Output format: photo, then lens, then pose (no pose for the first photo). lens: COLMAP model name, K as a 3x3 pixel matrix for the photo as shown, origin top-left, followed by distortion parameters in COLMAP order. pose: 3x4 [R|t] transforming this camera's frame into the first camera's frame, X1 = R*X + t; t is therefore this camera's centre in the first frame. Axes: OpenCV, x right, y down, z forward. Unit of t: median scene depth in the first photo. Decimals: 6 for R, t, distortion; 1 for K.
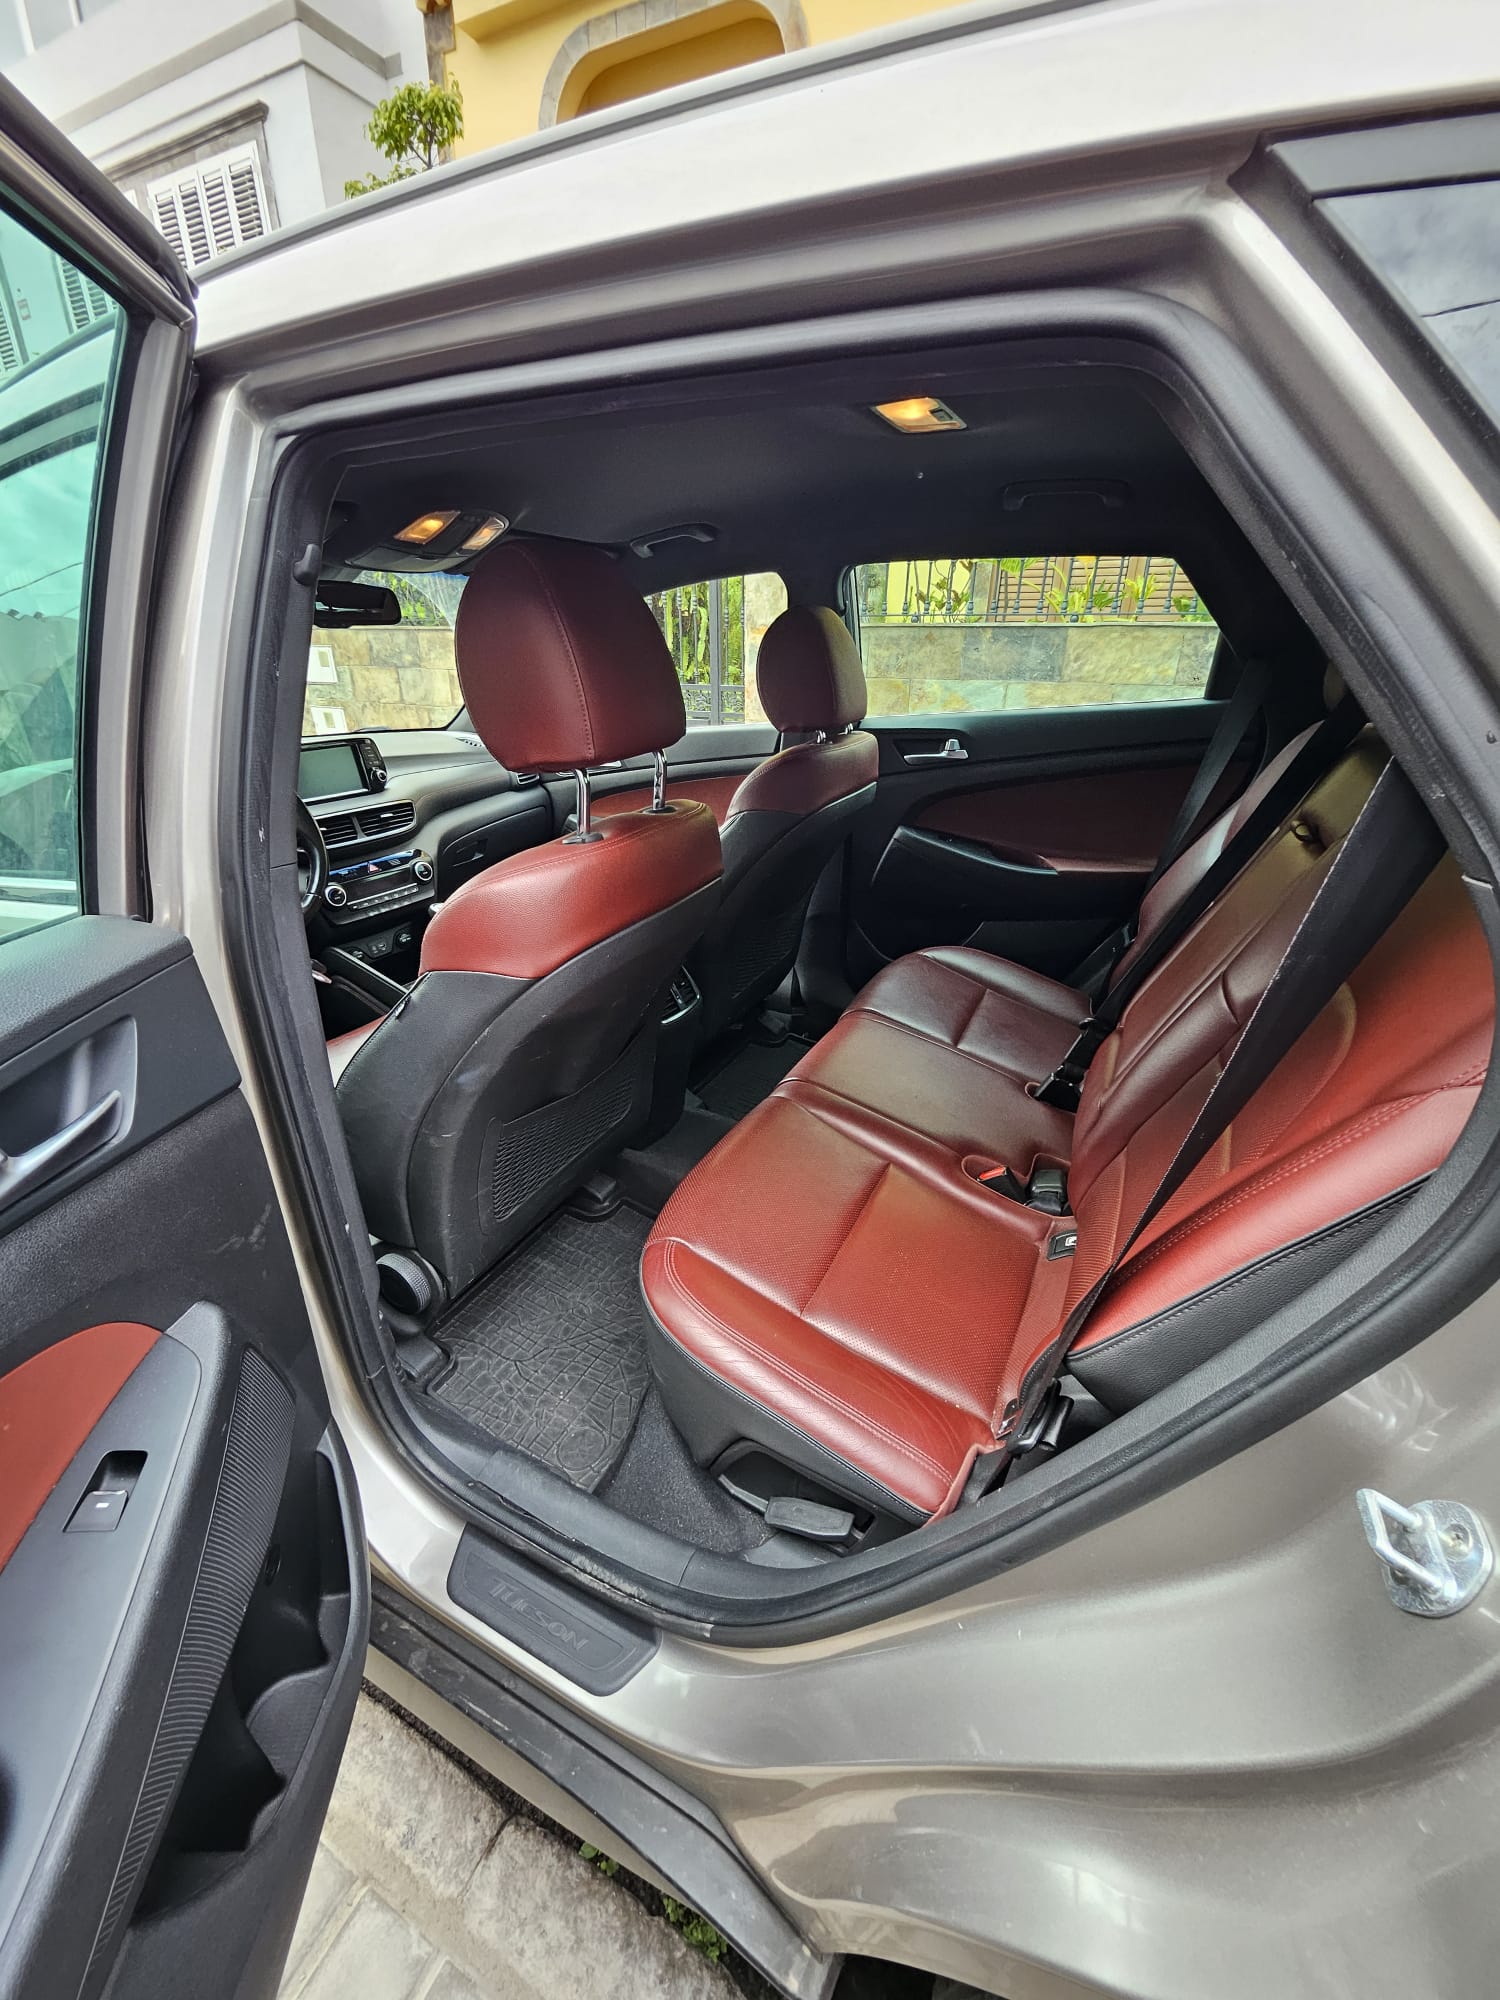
lens RADIAL K [[773.5, 0, 750.0], [0, 773.5, 1000.0], [0, 0, 1]] dist [0.000616, 0.000028]
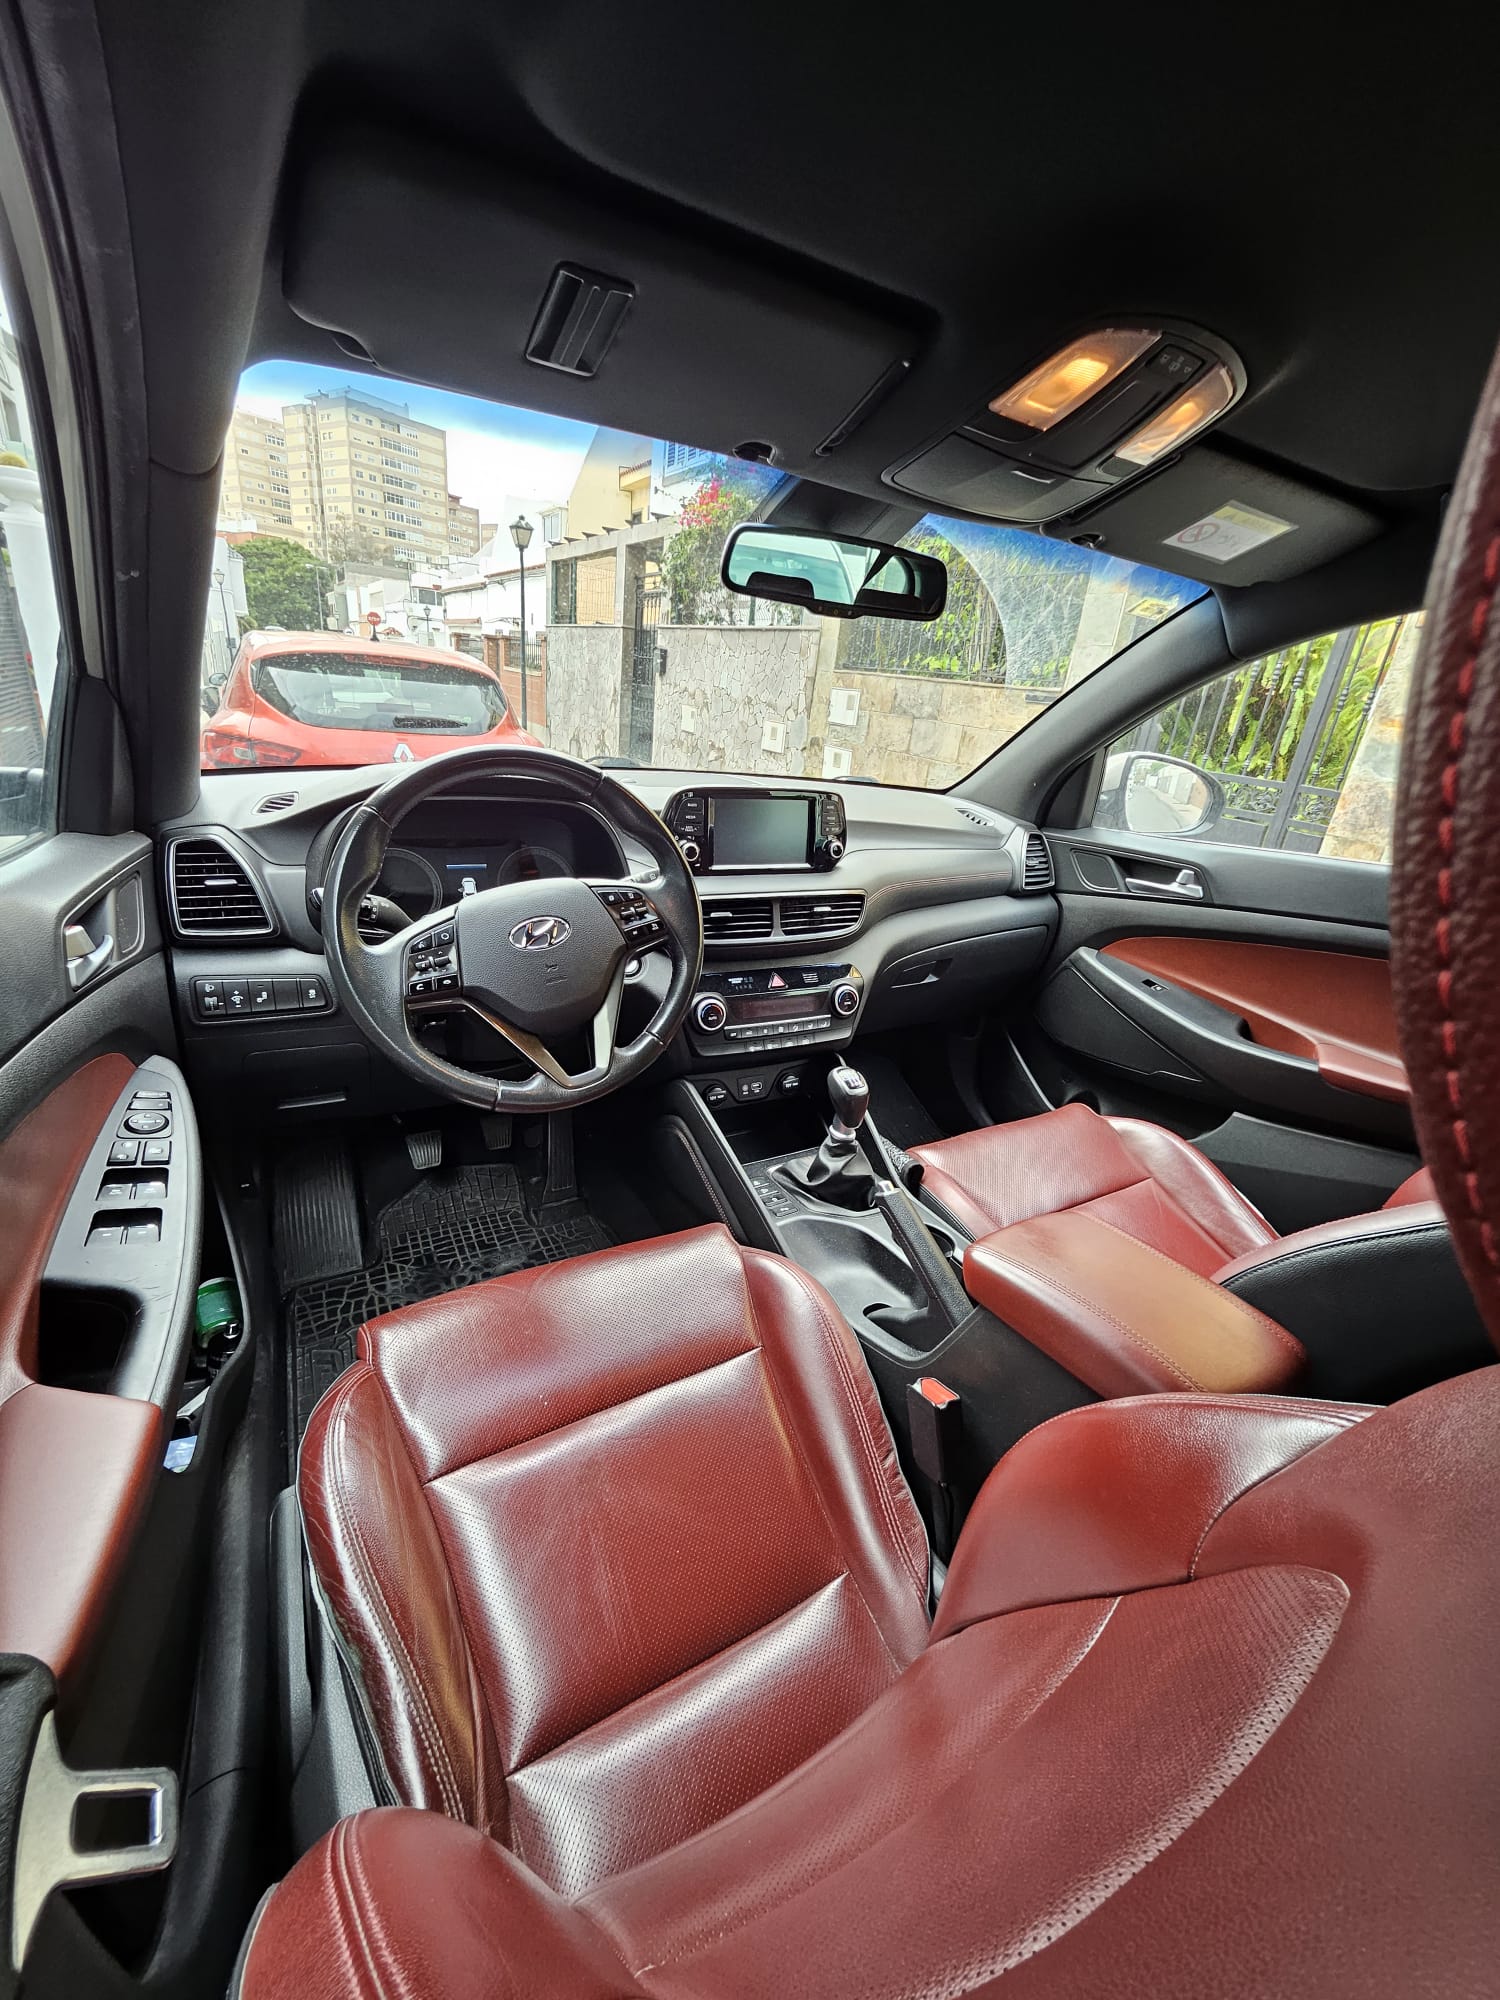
lens RADIAL K [[773.5, 0, 750.0], [0, 773.5, 1000.0], [0, 0, 1]] dist [0.000616, 0.000028]
pose [[0.822473, 0.286834, -0.491186, -0.164154], [-0.321617, 0.946761, 0.014338, -0.146741], [0.469149, 0.146181, 0.870937, 0.384521]]
